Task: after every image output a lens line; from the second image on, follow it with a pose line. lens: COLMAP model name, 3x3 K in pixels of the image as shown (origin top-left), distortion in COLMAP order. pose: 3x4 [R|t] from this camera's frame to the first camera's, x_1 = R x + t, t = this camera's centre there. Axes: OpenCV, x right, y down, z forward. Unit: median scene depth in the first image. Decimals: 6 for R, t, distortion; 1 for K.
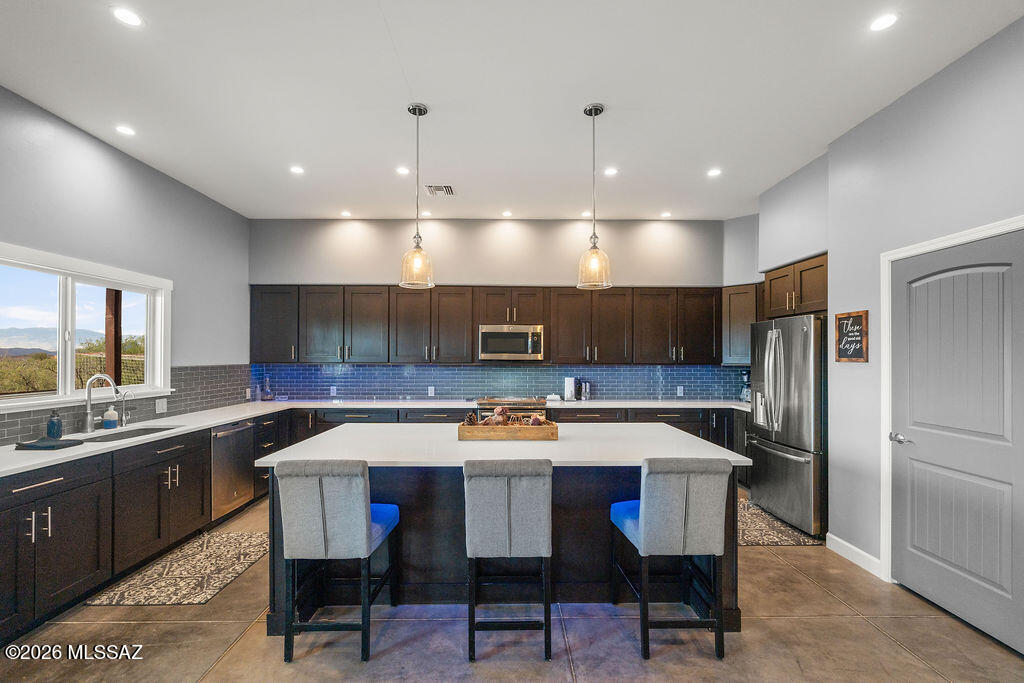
lens RADIAL K [[452.3, 0, 511.4], [0, 452.3, 354.0], [0, 0, 1]] dist [-0.002159, 0.000042]
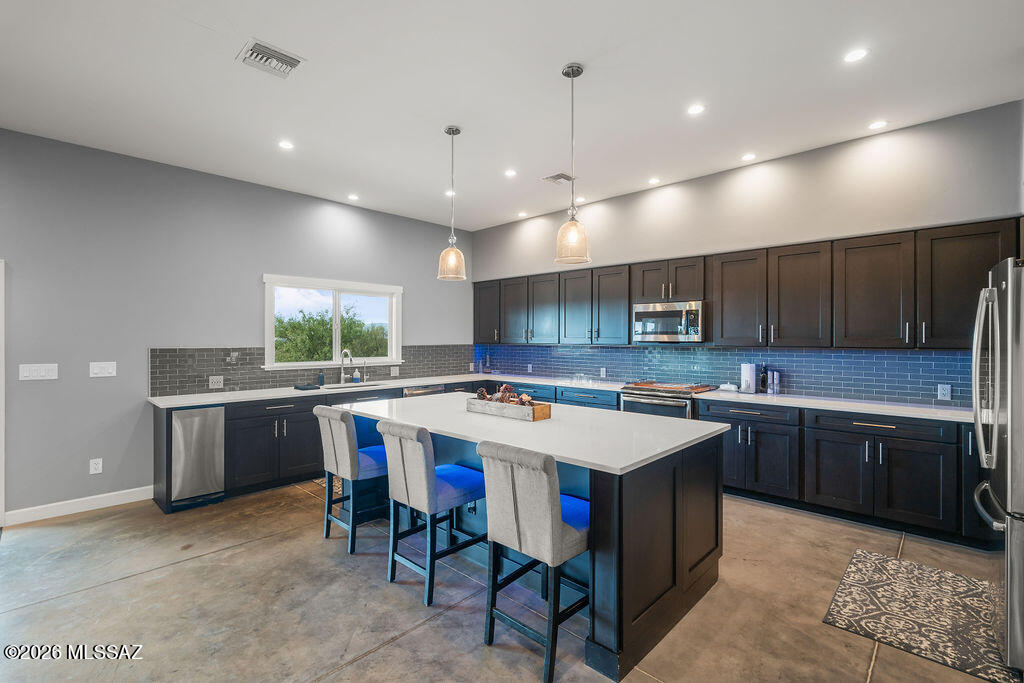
lens RADIAL K [[462.2, 0, 509.7], [0, 462.2, 337.8], [0, 0, 1]] dist [-0.001292, -0.000124]
pose [[0.716093, -0.002683, -0.698000, 0.498116], [0.005007, 0.999987, 0.001293, 0.002978], [0.697987, -0.004421, 0.716097, 0.151821]]
